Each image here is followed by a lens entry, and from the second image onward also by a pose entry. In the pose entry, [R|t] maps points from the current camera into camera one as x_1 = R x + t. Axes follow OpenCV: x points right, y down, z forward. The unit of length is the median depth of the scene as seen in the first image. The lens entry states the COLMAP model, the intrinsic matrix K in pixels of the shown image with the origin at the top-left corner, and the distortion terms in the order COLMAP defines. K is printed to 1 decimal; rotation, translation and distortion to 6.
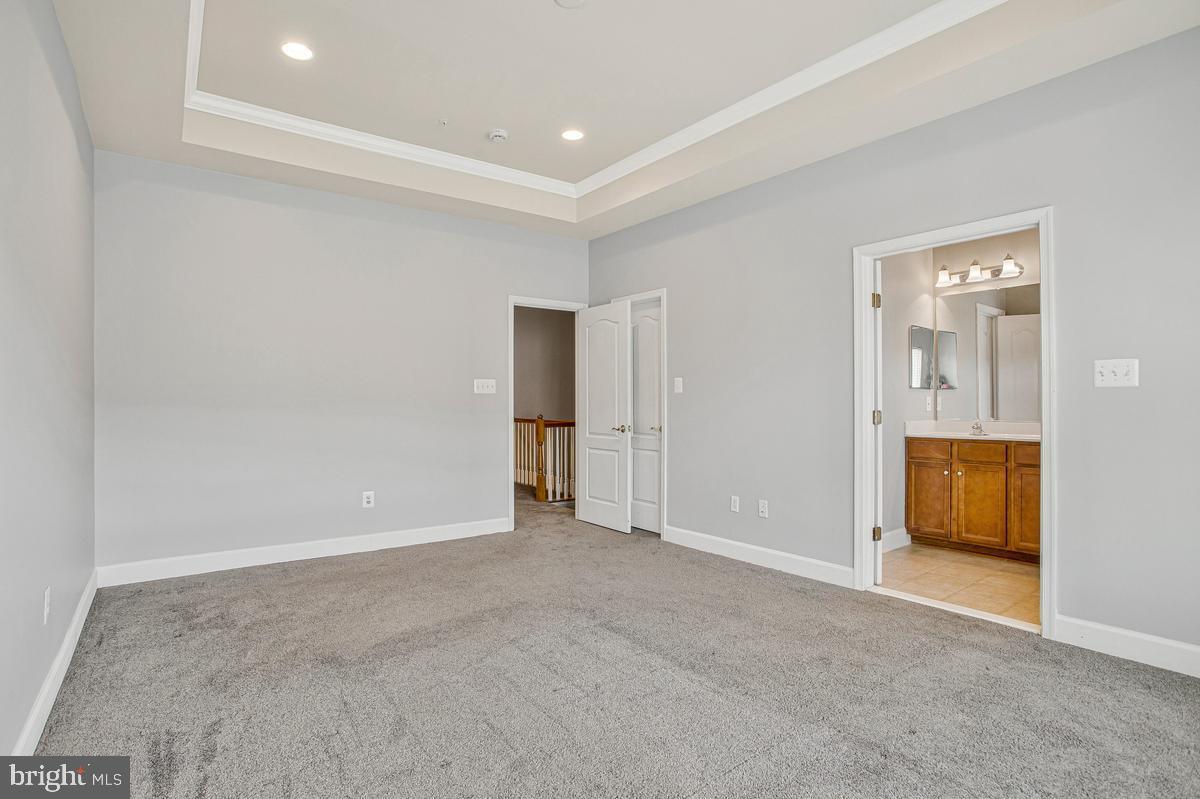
lens RADIAL K [[607.9, 0, 582.5], [0, 607.9, 392.2], [0, 0, 1]] dist [-0.060688, 0.018620]
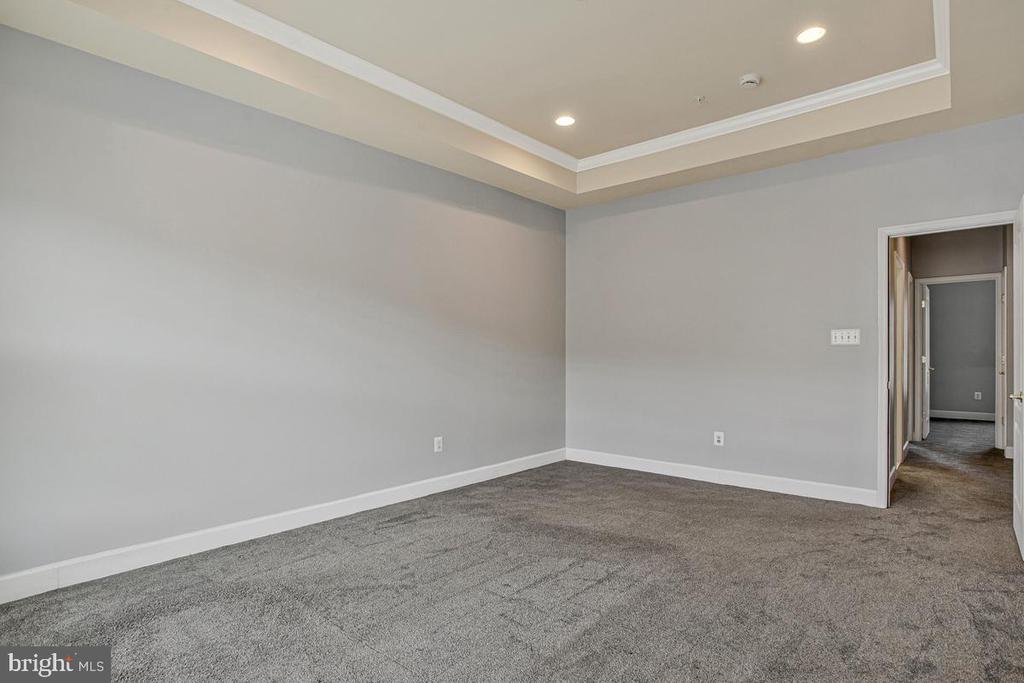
lens RADIAL K [[518.7, 0, 511.3], [0, 518.7, 350.0], [0, 0, 1]] dist [-0.060688, 0.018620]
pose [[0.212769, -0.003890, -0.977095, 0.727821], [0.018679, 0.999826, 0.000087, 0.000002], [0.976924, -0.018269, 0.212804, 0.562352]]
